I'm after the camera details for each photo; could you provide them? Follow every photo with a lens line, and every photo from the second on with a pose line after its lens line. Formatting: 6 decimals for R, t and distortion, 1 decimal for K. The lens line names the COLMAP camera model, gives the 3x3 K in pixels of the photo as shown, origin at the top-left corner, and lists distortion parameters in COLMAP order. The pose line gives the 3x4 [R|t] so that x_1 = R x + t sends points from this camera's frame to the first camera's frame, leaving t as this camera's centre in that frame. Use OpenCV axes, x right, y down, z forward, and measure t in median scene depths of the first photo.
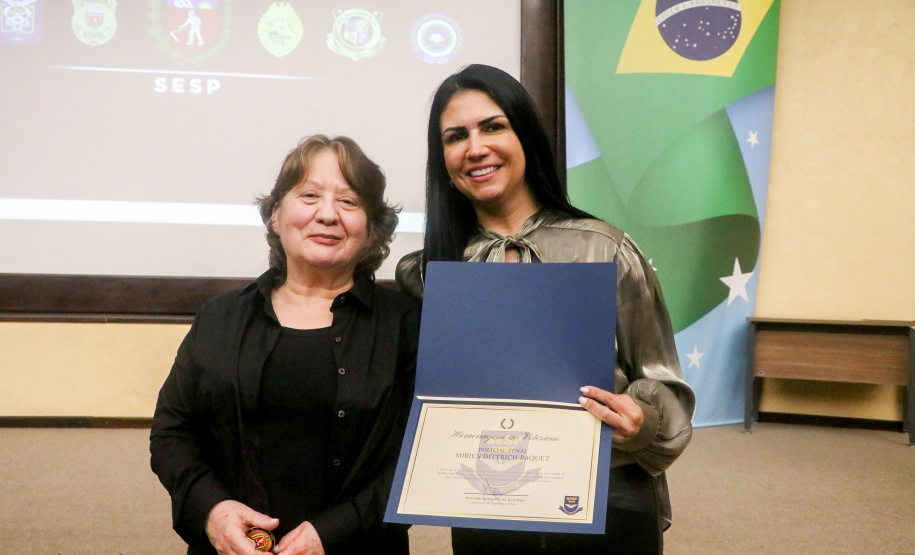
lens RADIAL K [[770.3, 0, 457.0], [0, 770.3, 293.7], [0, 0, 1]] dist [-0.127606, 0.129418]
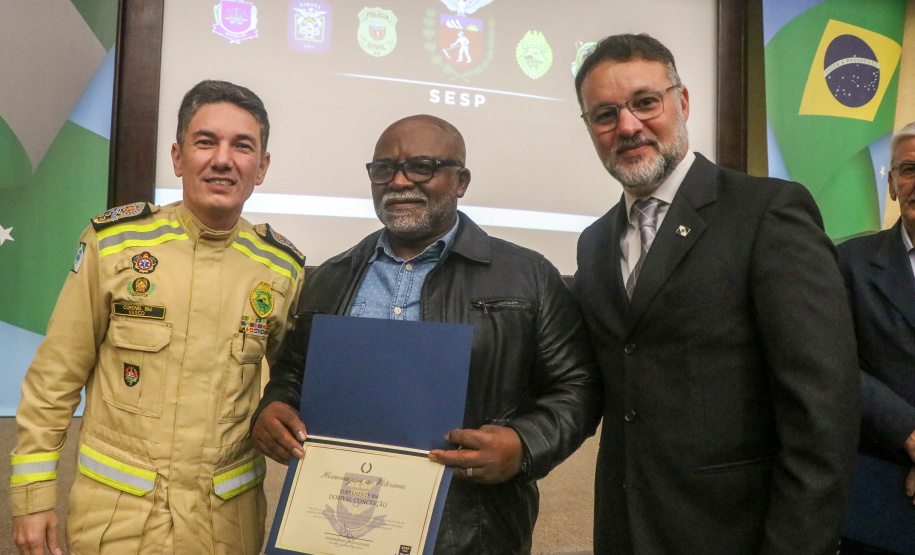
lens RADIAL K [[734.5, 0, 443.6], [0, 734.5, 296.0], [0, 0, 1]] dist [-0.145148, 0.102728]
pose [[0.988506, 0.016003, 0.150333, -0.531916], [-0.018937, 0.999657, 0.018107, -0.005348], [-0.149992, -0.020746, 0.988470, -0.056580]]
